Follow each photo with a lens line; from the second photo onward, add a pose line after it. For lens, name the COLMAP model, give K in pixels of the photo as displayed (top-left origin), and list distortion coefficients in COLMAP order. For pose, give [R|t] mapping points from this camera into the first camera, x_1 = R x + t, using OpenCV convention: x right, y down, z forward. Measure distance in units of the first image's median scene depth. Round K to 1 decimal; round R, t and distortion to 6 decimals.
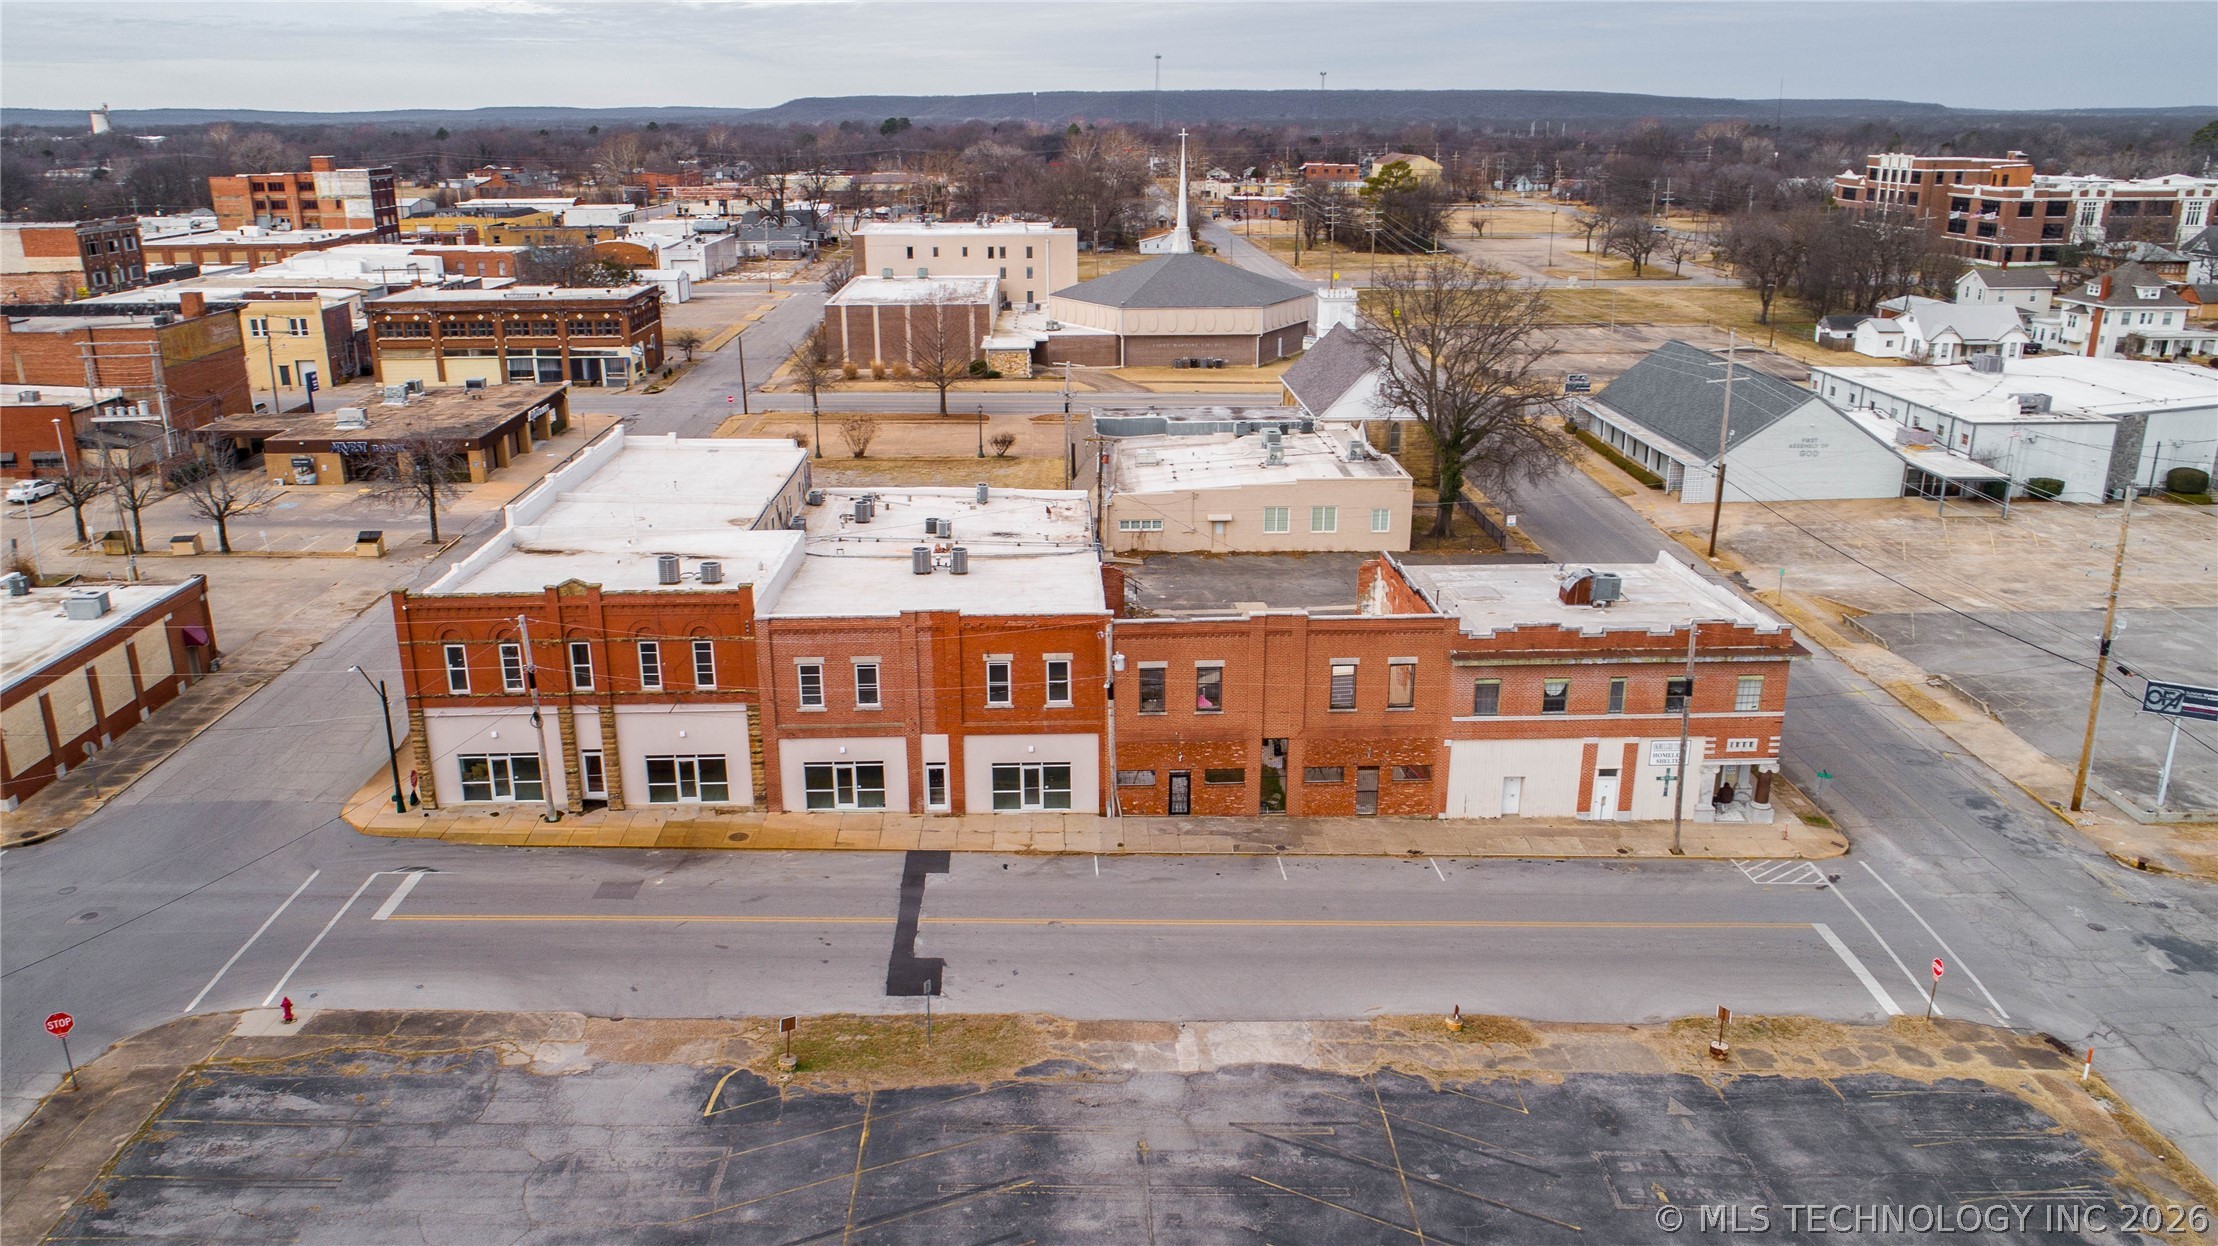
lens RADIAL K [[1613.0, 0, 1102.3], [0, 1613.0, 623.2], [0, 0, 1]] dist [-0.009564, -0.003248]
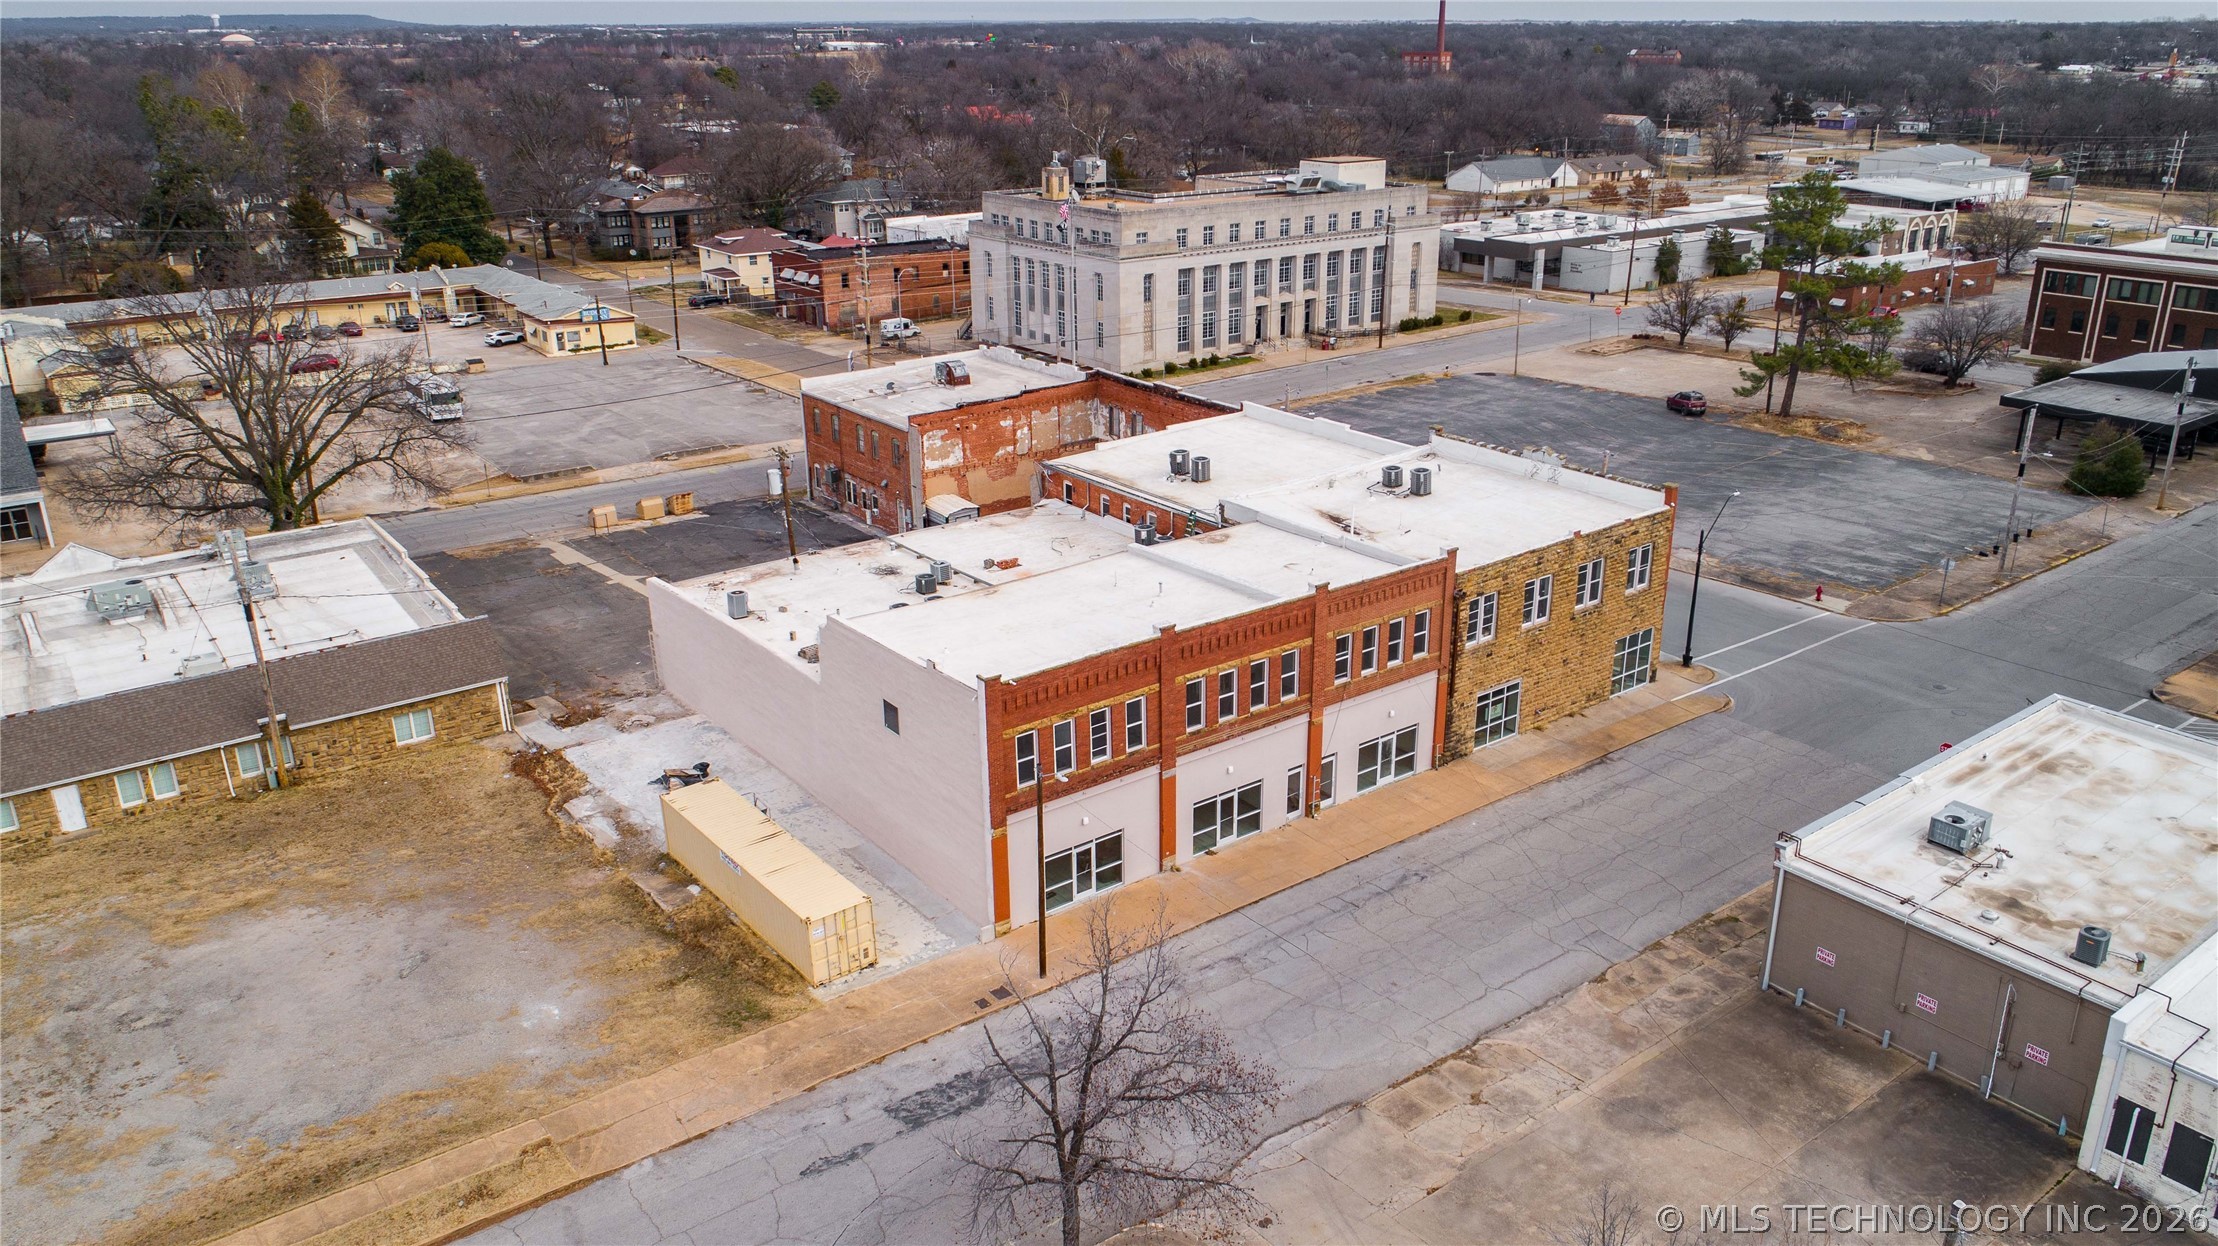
lens RADIAL K [[1609.1, 0, 1122.4], [0, 1609.1, 629.3], [0, 0, 1]] dist [-0.015489, 0.002159]
pose [[-0.573138, -0.285230, 0.768217, -0.673828], [0.253883, 0.829535, 0.497409, -0.357899], [-0.779138, 0.480121, -0.403023, 1.098770]]
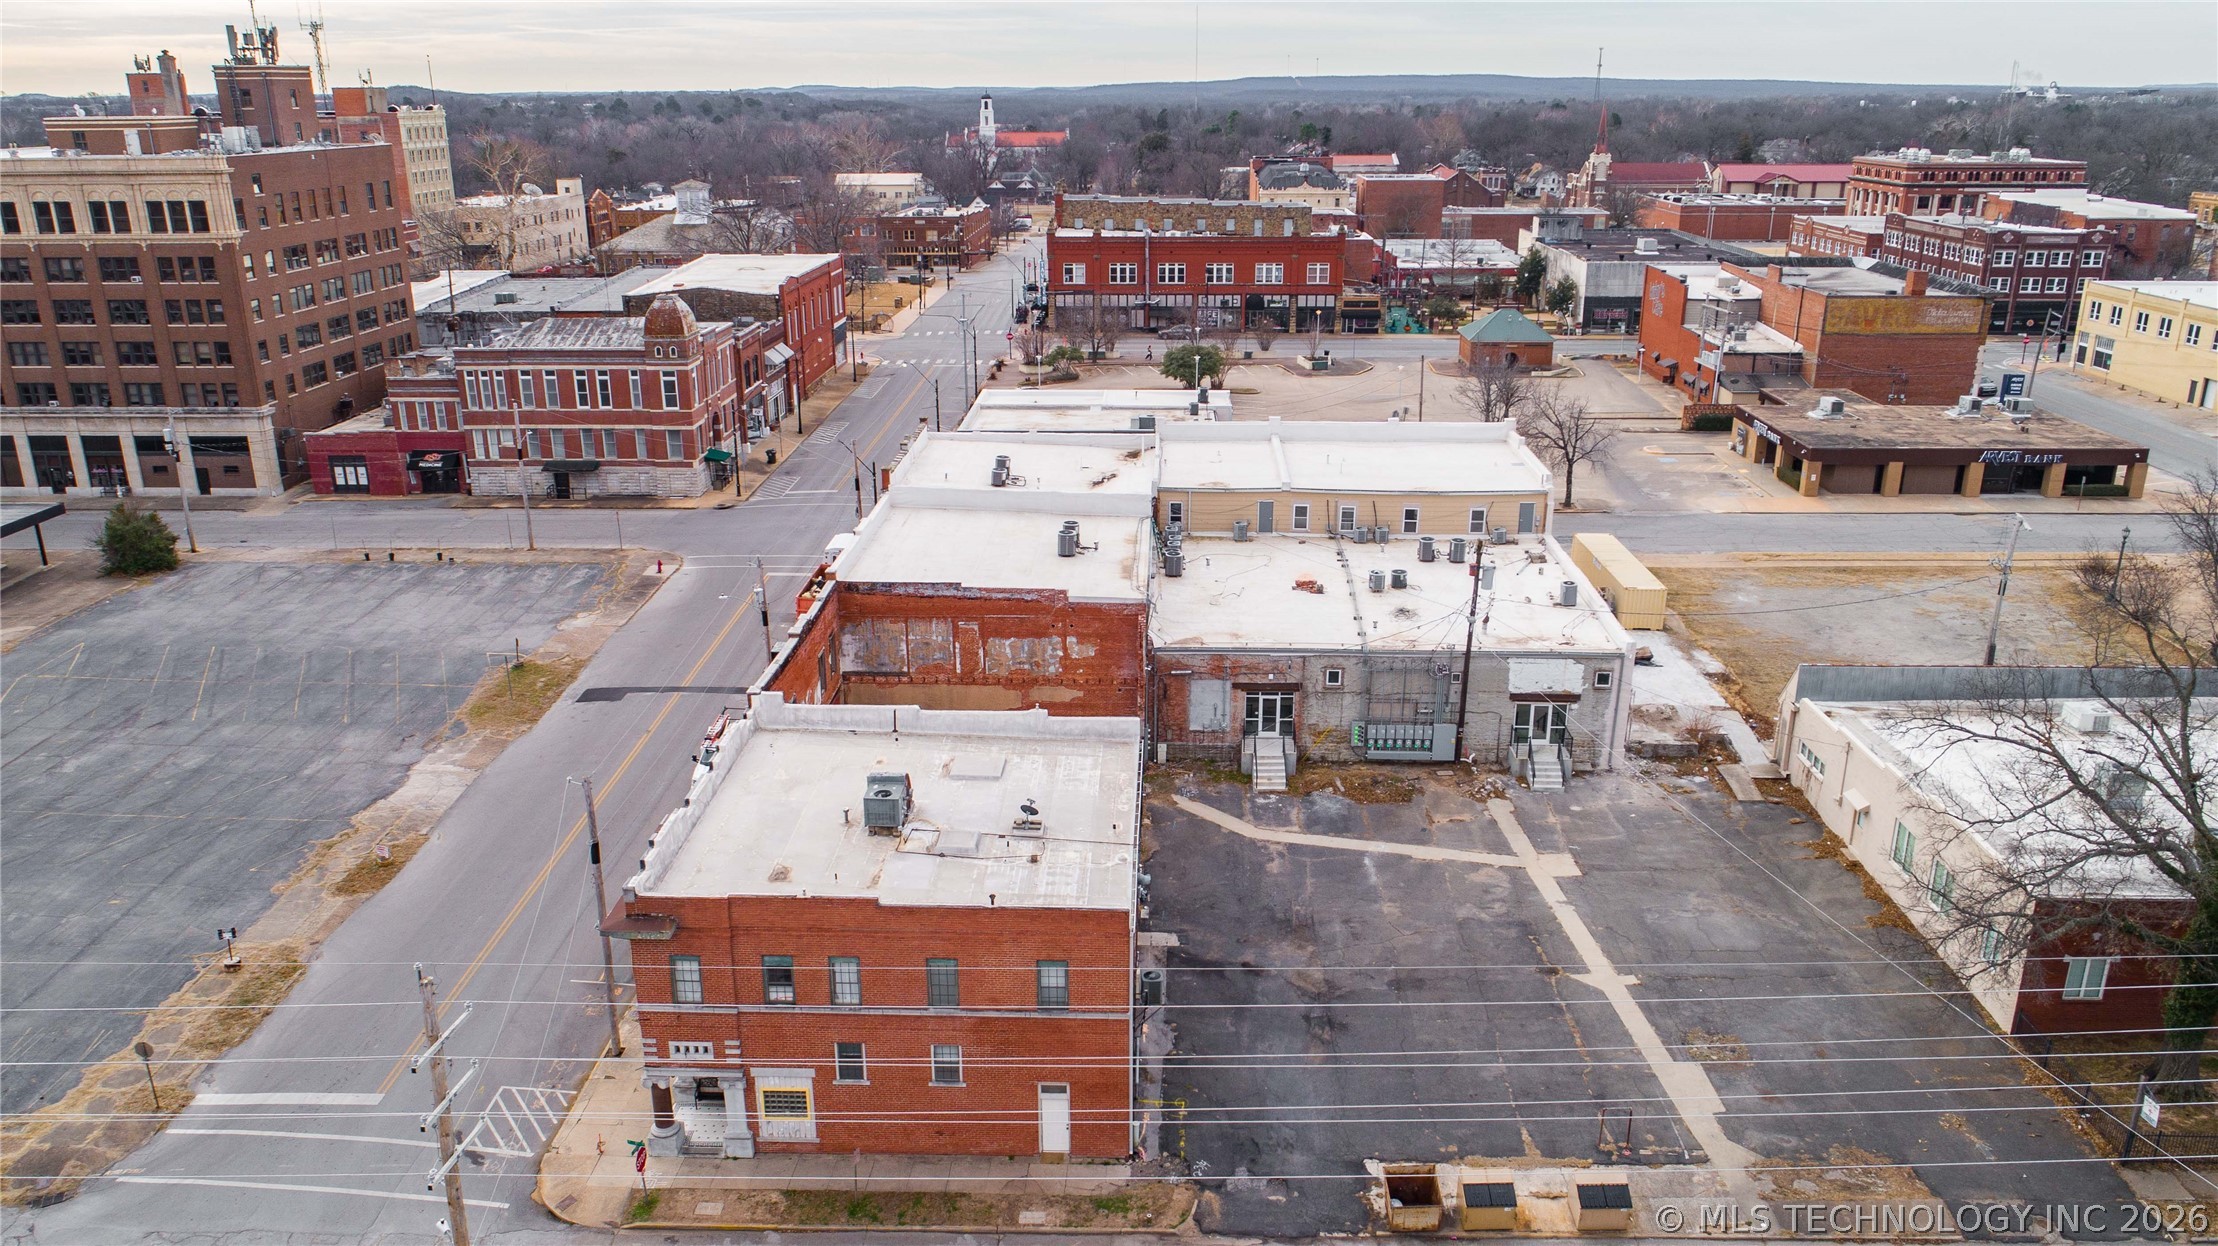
lens RADIAL K [[1627.1, 0, 1135.0], [0, 1627.1, 629.1], [0, 0, 1]] dist [-0.013287, 0.000778]
pose [[-0.061045, 0.320476, -0.945288, 0.661026], [-0.298045, 0.897995, 0.323690, -0.246390], [0.952598, 0.301498, 0.040699, 0.732874]]
